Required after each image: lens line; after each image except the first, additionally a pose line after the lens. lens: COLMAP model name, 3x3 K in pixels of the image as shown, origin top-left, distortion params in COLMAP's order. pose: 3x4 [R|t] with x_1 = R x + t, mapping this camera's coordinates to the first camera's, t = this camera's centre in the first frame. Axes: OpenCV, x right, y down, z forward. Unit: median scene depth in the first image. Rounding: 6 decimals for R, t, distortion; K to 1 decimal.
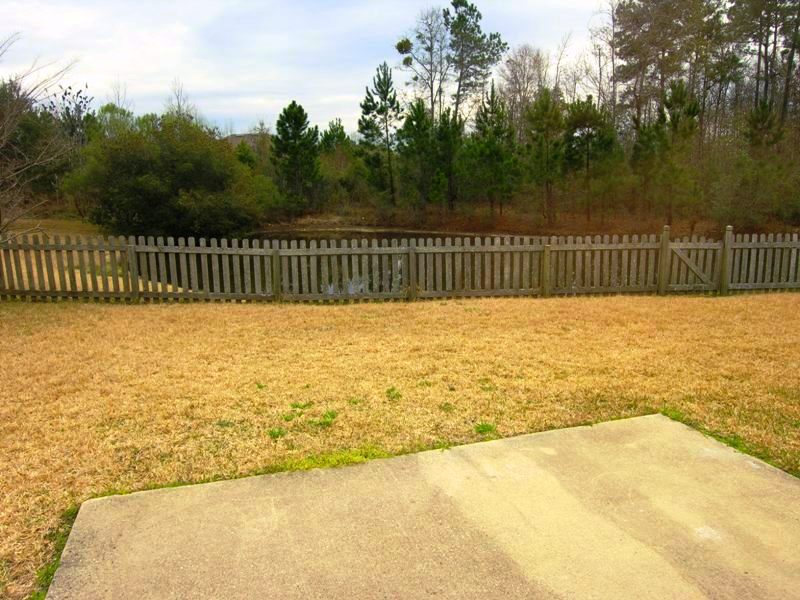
lens RADIAL K [[597.4, 0, 398.4], [0, 597.4, 298.0], [0, 0, 1]] dist [-0.003027, -0.000513]
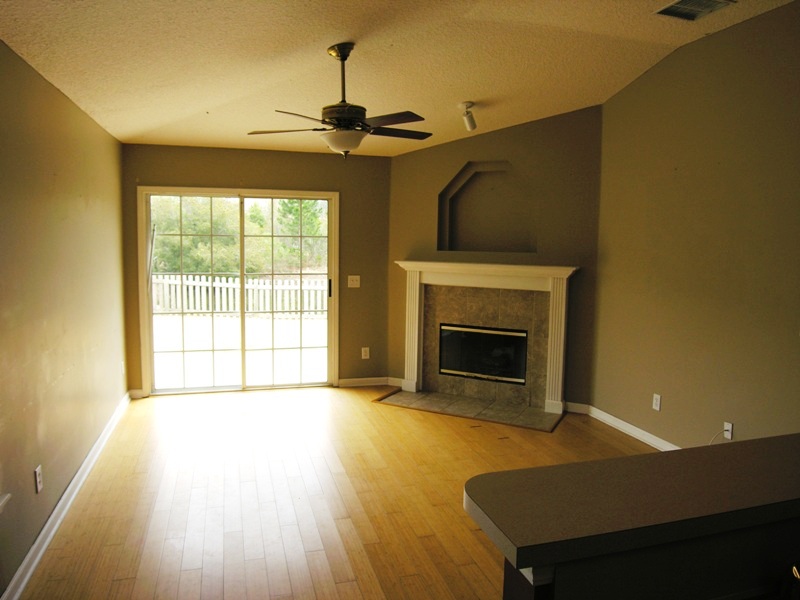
lens RADIAL K [[597.4, 0, 401.9], [0, 597.4, 301.8], [0, 0, 1]] dist [-0.003027, -0.000513]
pose [[0.999444, 0.027738, -0.018513, 0.070709], [-0.029244, 0.995799, -0.086772, 0.029669], [0.016029, 0.087265, 0.996056, -0.190068]]
